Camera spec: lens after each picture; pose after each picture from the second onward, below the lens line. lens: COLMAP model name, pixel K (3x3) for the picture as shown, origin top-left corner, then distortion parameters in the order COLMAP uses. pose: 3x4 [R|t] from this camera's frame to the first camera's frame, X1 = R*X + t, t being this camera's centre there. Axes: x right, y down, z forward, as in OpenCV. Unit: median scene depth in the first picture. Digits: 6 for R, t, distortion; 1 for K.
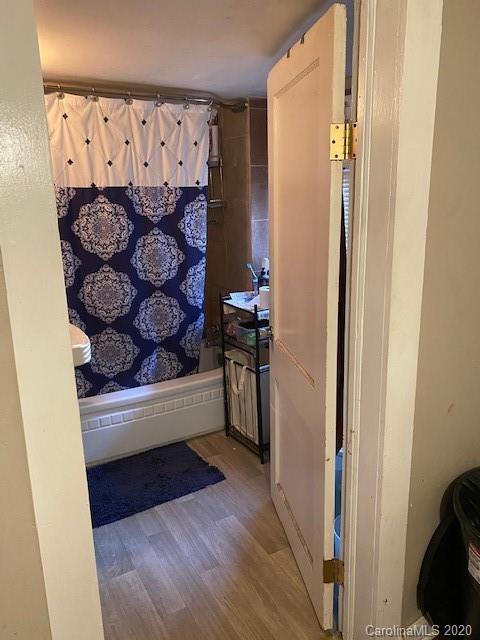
lens RADIAL K [[491.5, 0, 240.3], [0, 491.5, 320.9], [0, 0, 1]] dist [0.047166, -0.050803]
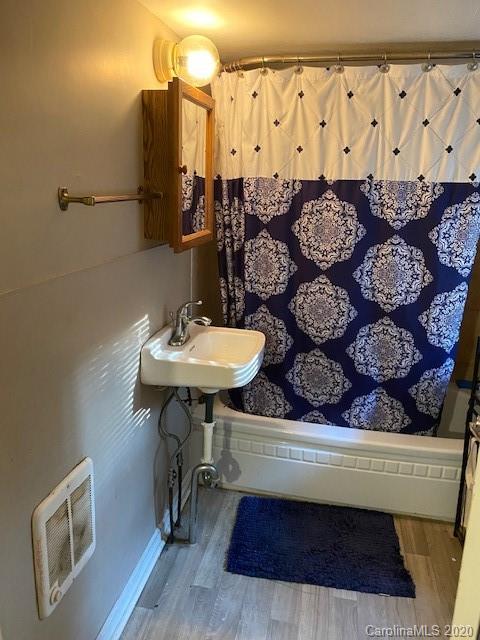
lens RADIAL K [[491.5, 0, 238.8], [0, 491.5, 323.7], [0, 0, 1]] dist [0.047166, -0.050803]
pose [[0.747638, 0.202254, -0.632558, 0.156242], [-0.201938, 0.976630, 0.073592, -0.064191], [0.632659, 0.072718, 0.771009, 0.273212]]
